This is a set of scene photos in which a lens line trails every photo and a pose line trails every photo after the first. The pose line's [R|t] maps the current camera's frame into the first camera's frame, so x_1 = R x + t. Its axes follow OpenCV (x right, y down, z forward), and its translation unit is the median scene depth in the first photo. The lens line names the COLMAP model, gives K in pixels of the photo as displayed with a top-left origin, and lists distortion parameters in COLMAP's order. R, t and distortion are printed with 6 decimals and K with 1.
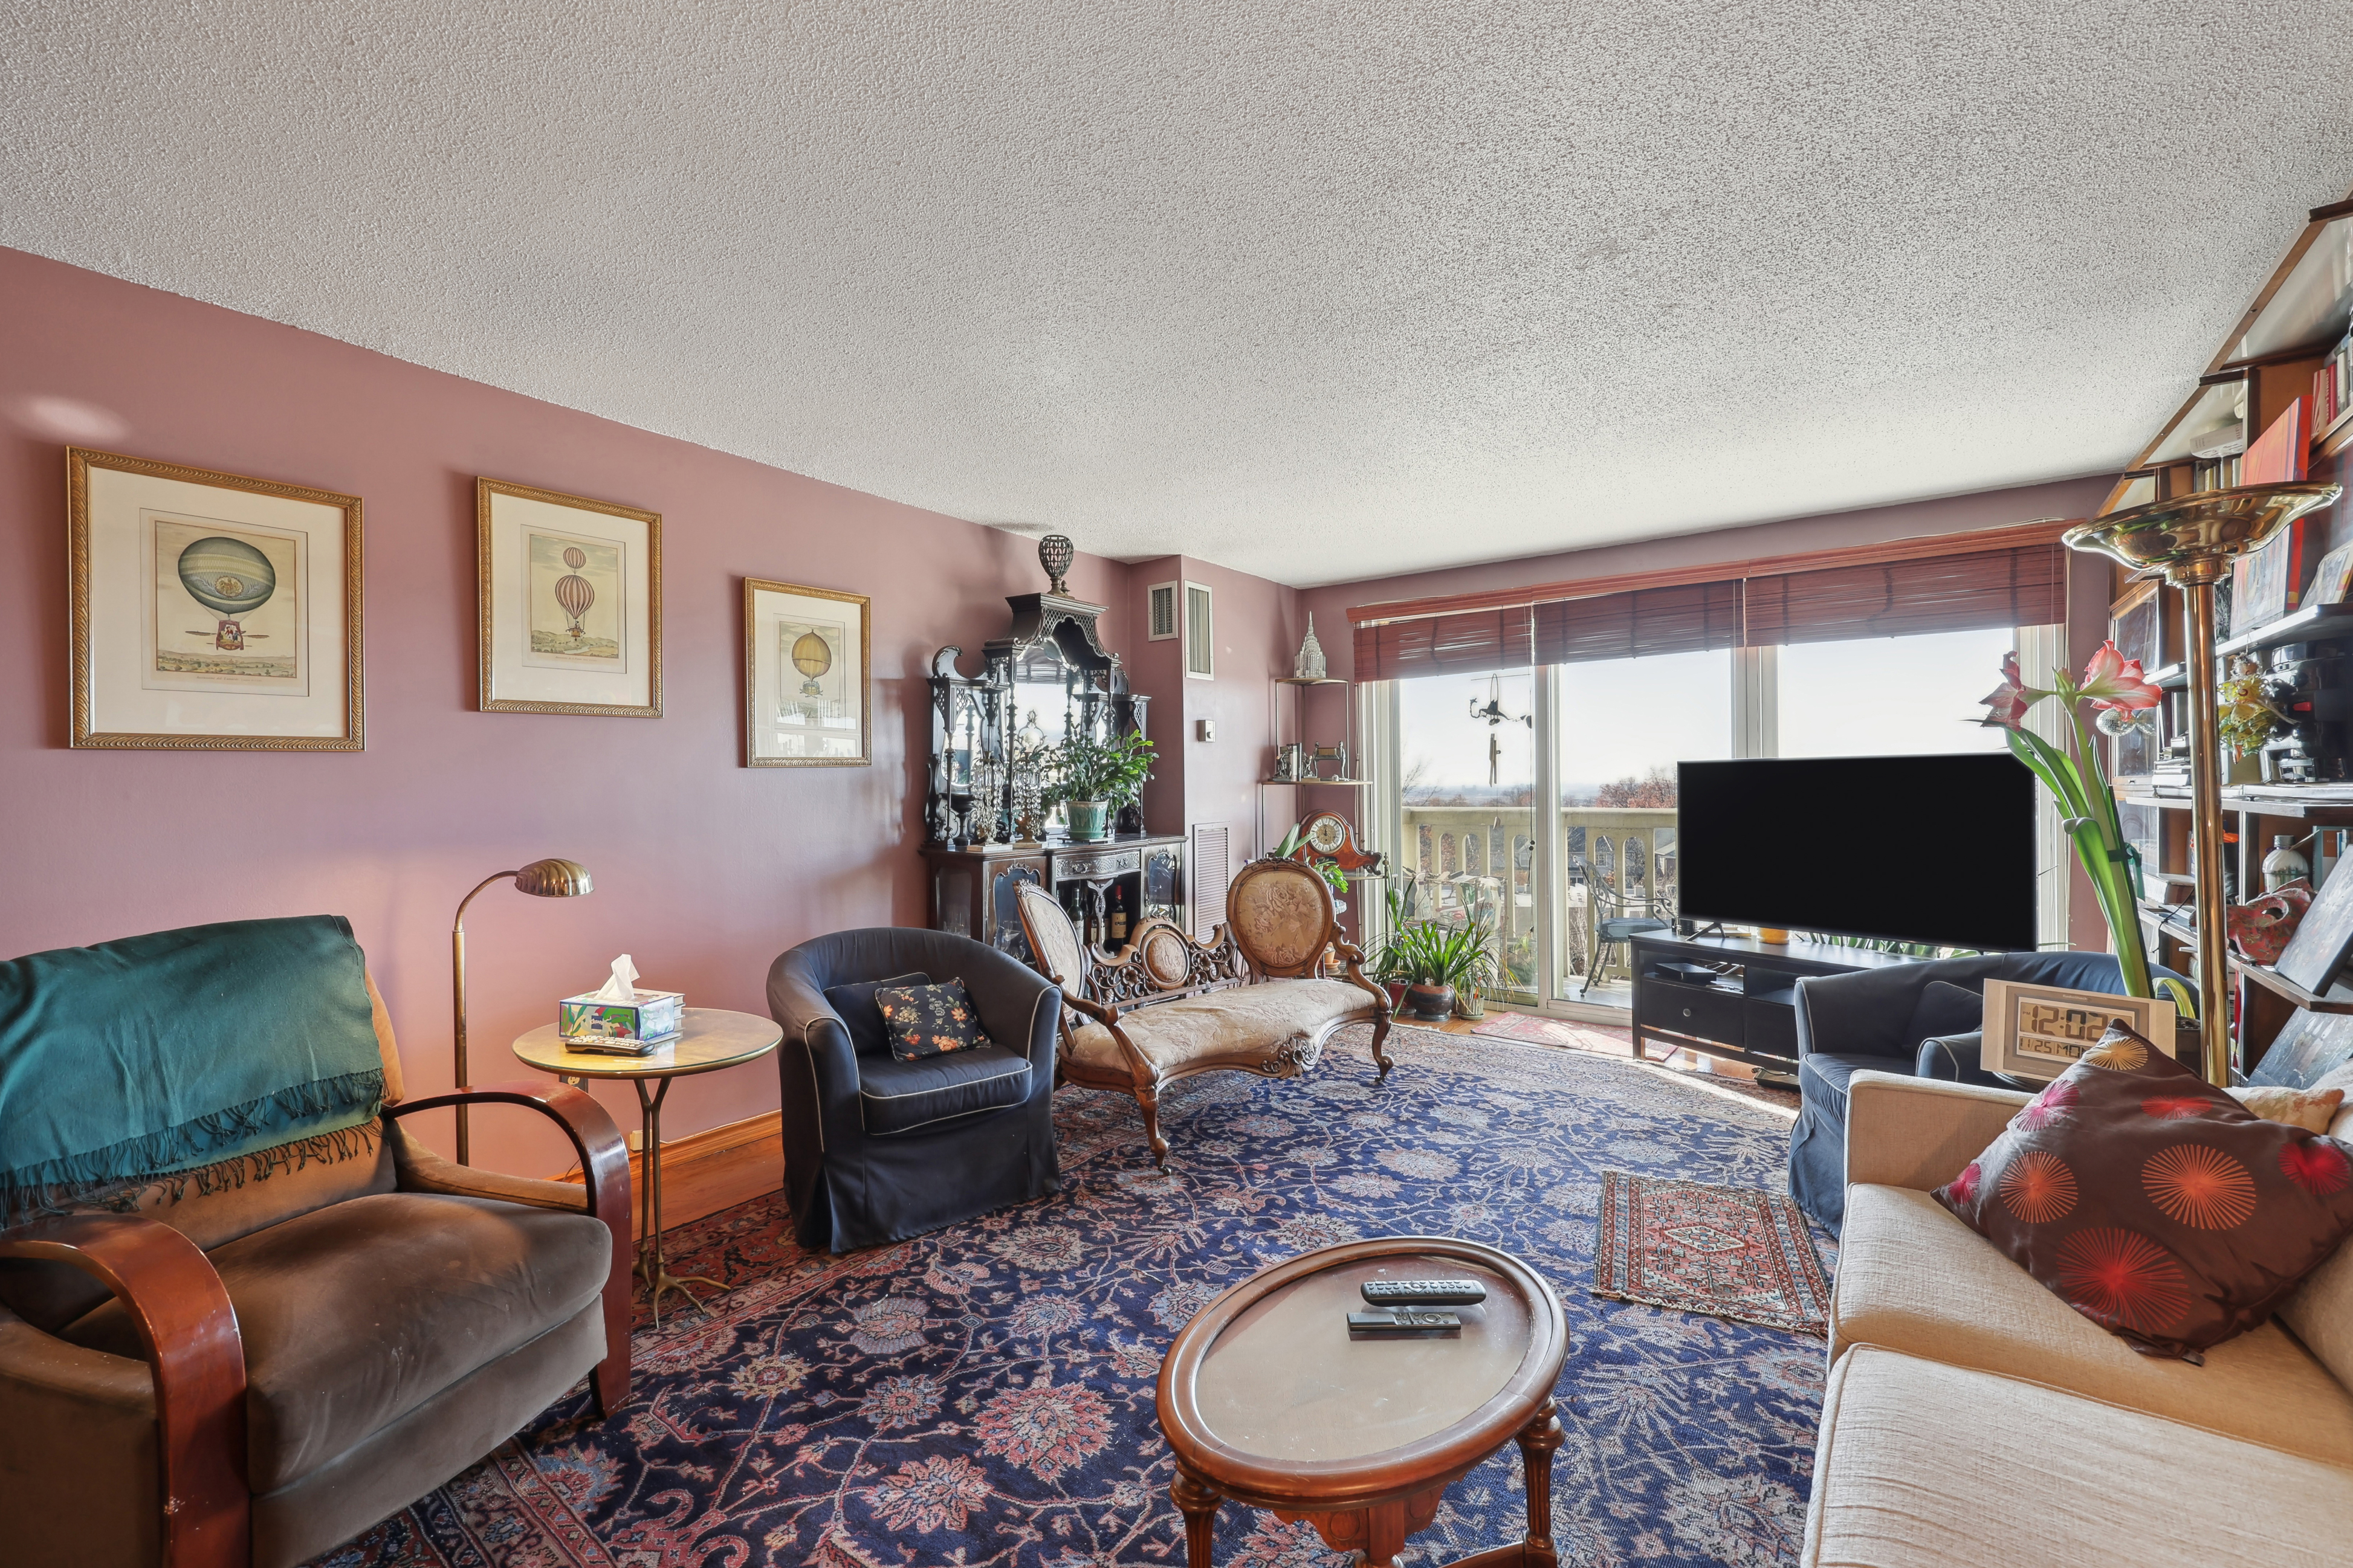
lens RADIAL K [[971.9, 0, 1177.3], [0, 971.9, 783.4], [0, 0, 1]] dist [0.002355, 0.000313]
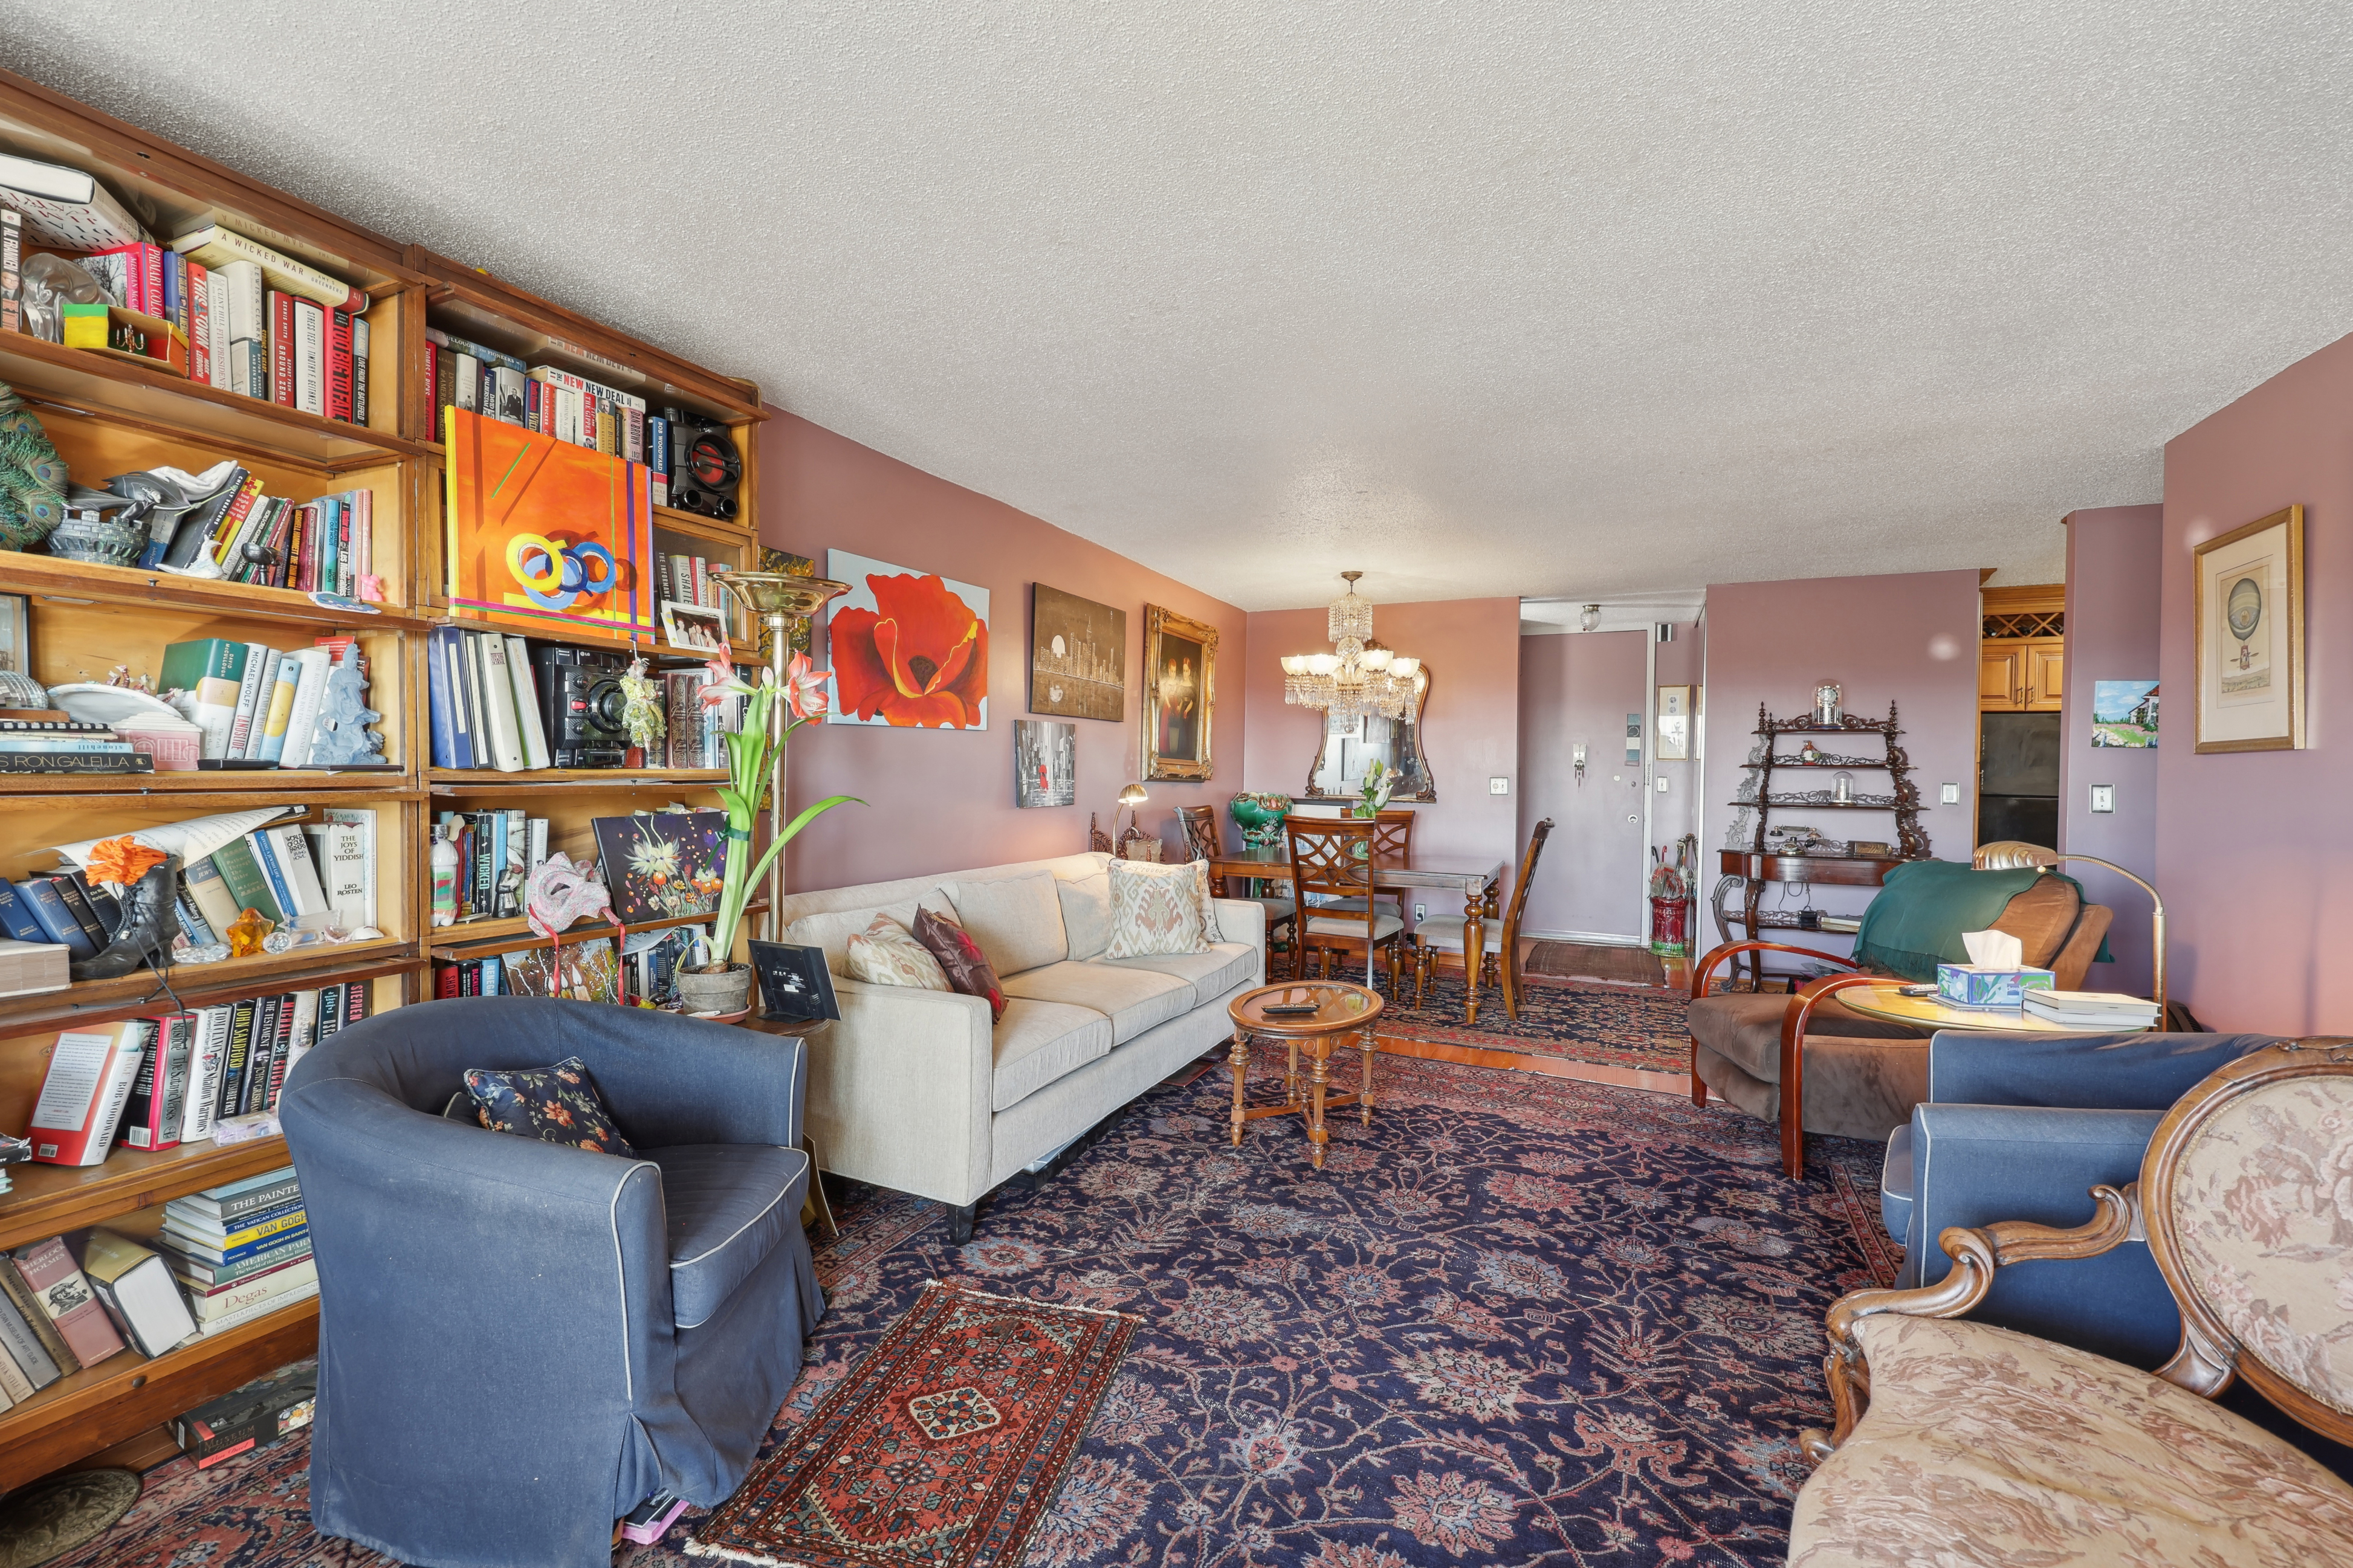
lens RADIAL K [[971.9, 0, 1183.5], [0, 971.9, 785.2], [0, 0, 1]] dist [0.002355, 0.000313]
pose [[-0.977565, -0.003022, -0.210613, 0.359872], [-0.007172, 0.999795, 0.018943, -0.003859], [0.210513, 0.020028, -0.977386, 1.171339]]
